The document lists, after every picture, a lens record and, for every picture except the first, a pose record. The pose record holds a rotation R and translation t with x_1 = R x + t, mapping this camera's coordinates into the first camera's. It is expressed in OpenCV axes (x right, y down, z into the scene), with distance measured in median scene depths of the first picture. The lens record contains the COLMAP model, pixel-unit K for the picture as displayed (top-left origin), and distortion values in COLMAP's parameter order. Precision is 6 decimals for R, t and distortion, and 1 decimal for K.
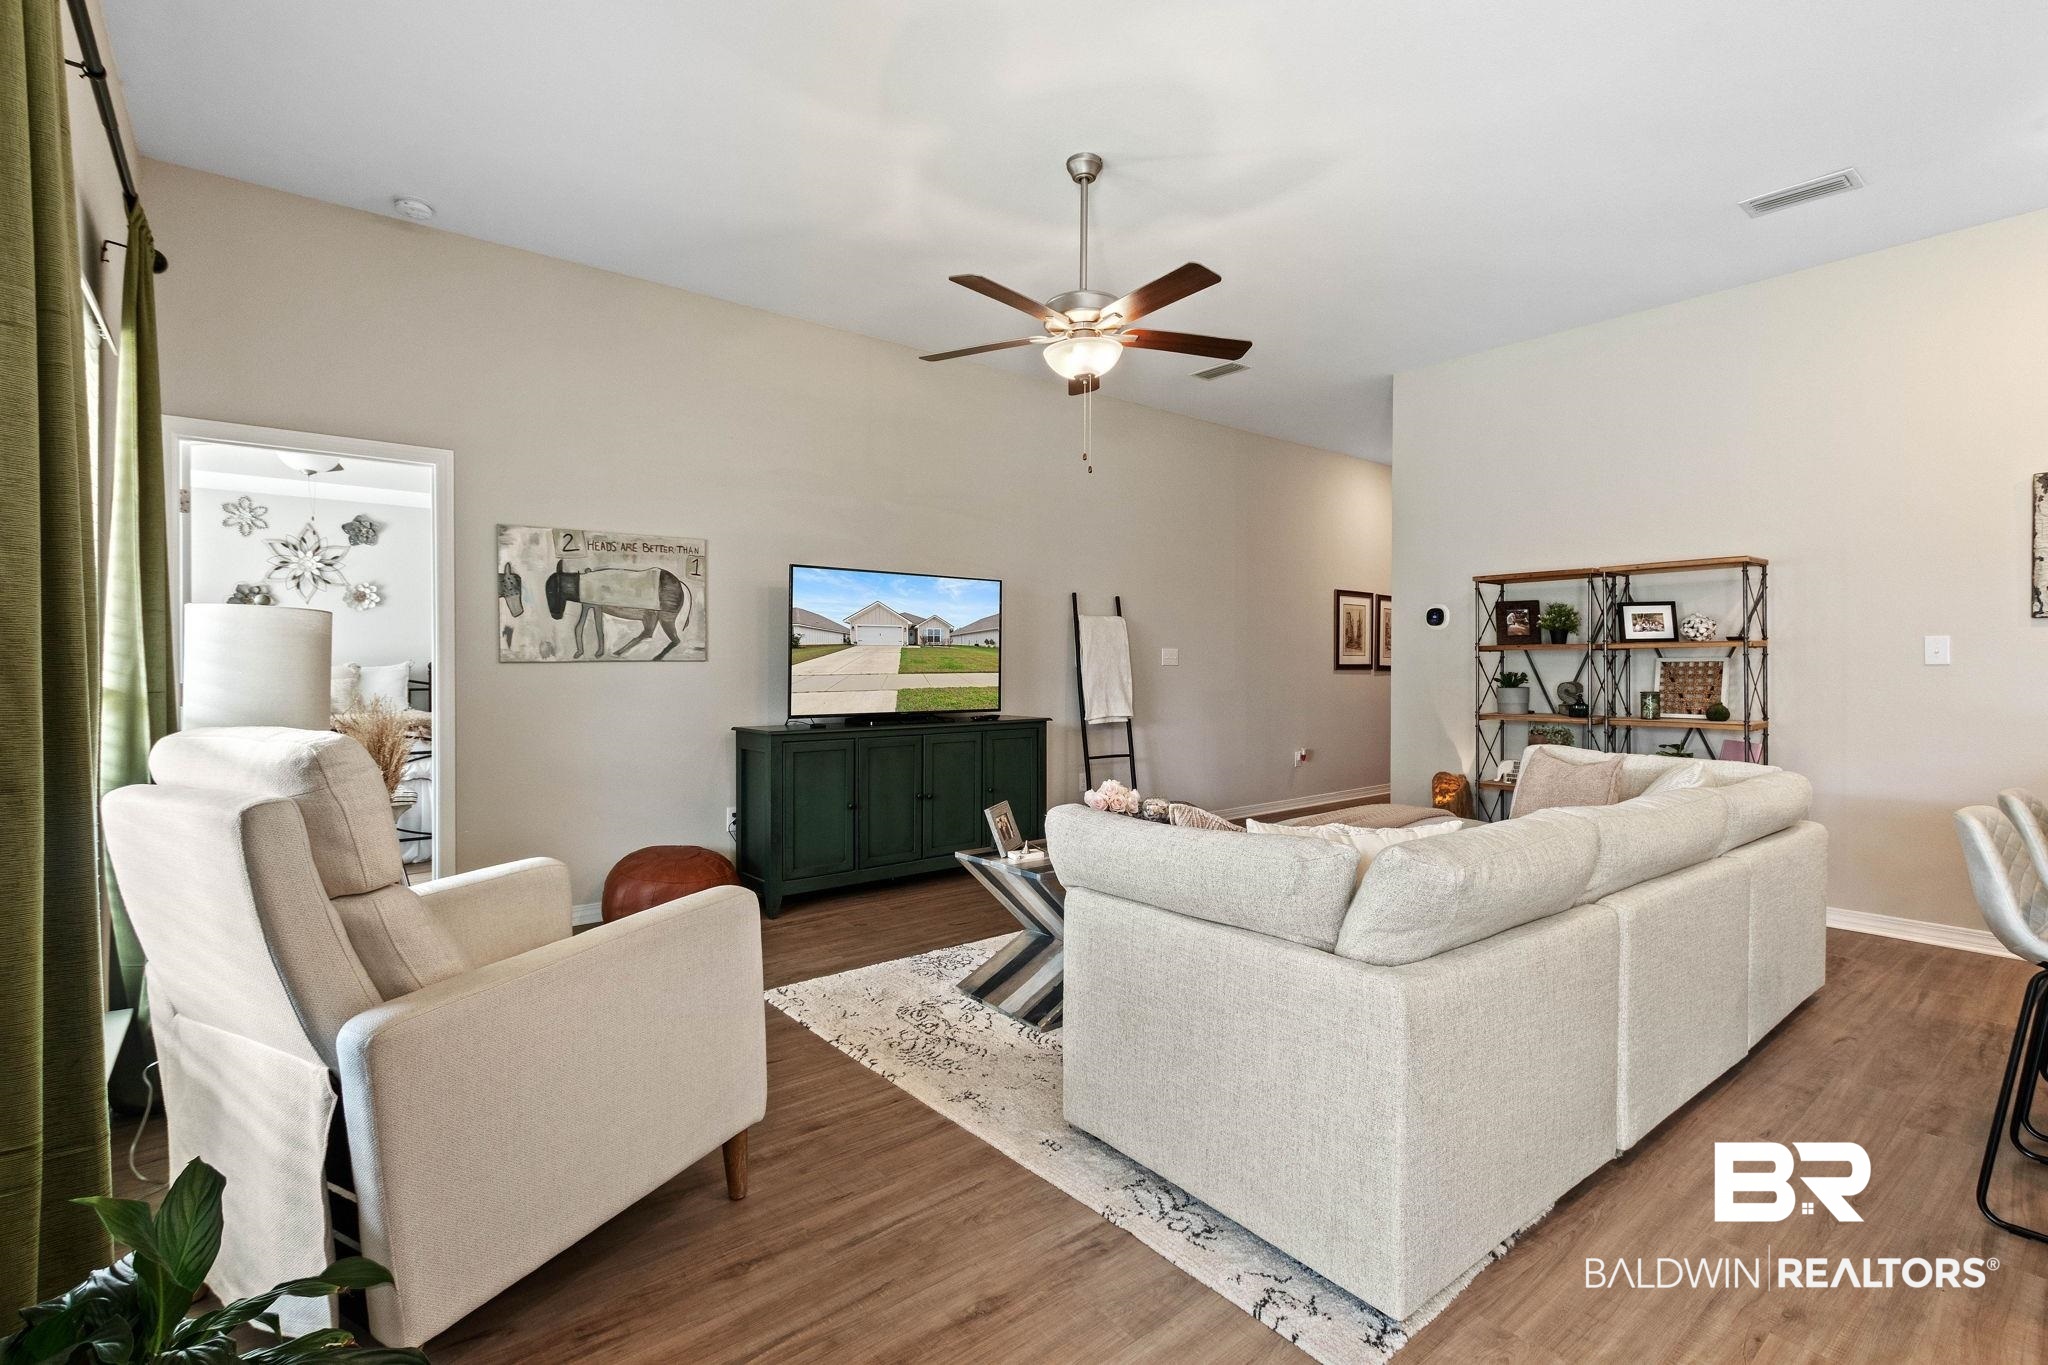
lens RADIAL K [[932.8, 0, 1021.8], [0, 932.8, 684.7], [0, 0, 1]] dist [0.003762, 0.000349]
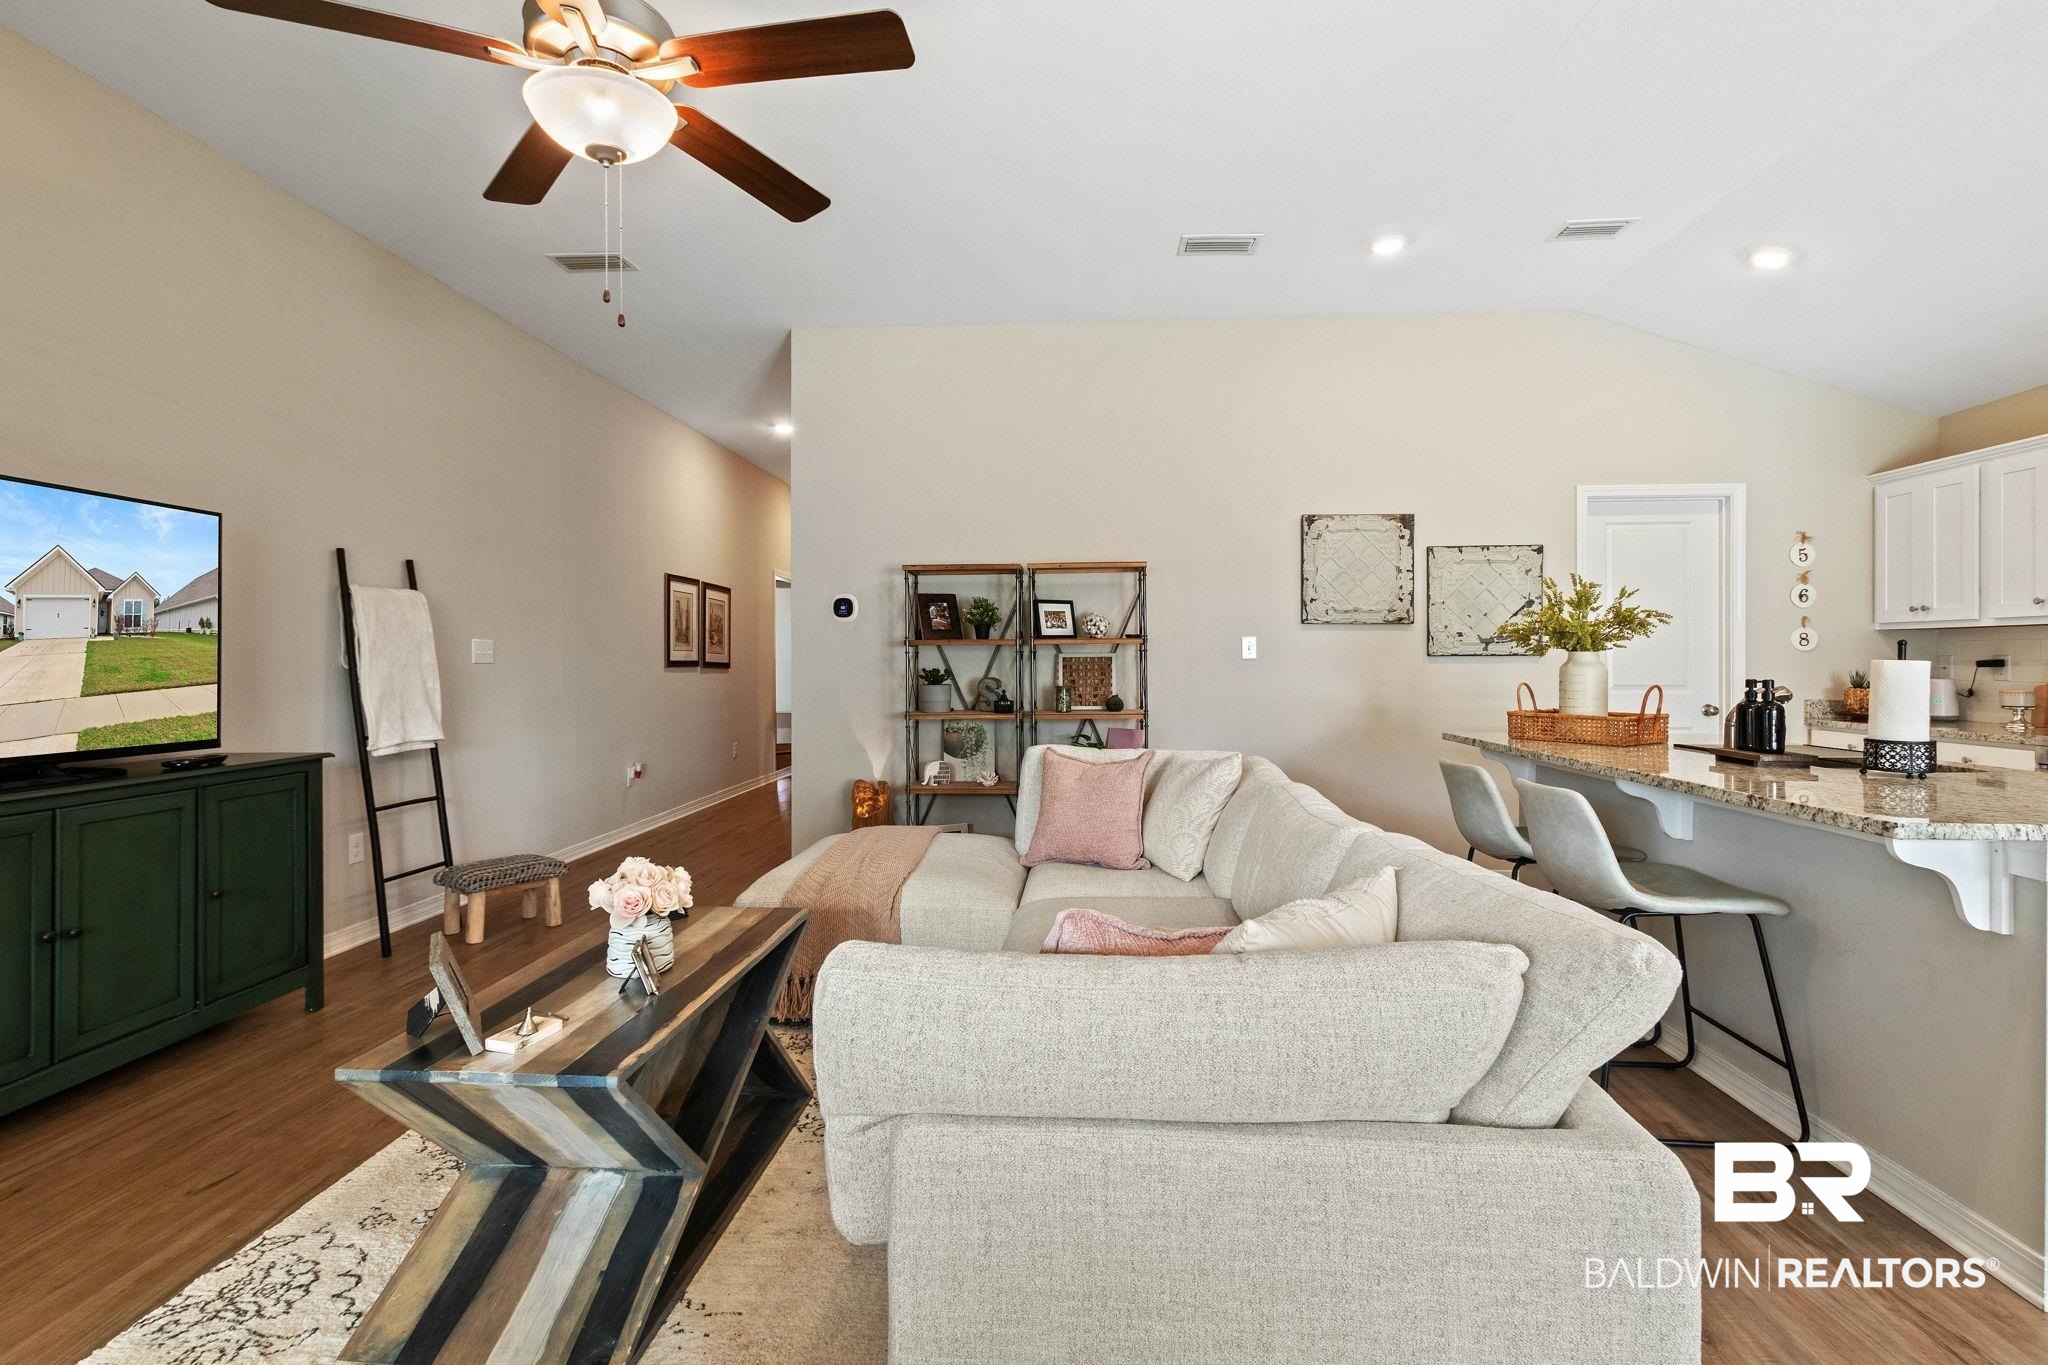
lens RADIAL K [[947.7, 0, 1027.1], [0, 947.7, 667.8], [0, 0, 1]] dist [0.002767, 0.000026]
pose [[0.679078, -0.009526, 0.734004, -0.124025], [0.019995, 0.999785, -0.005523, -0.007206], [-0.733794, 0.018427, 0.679123, 0.289390]]
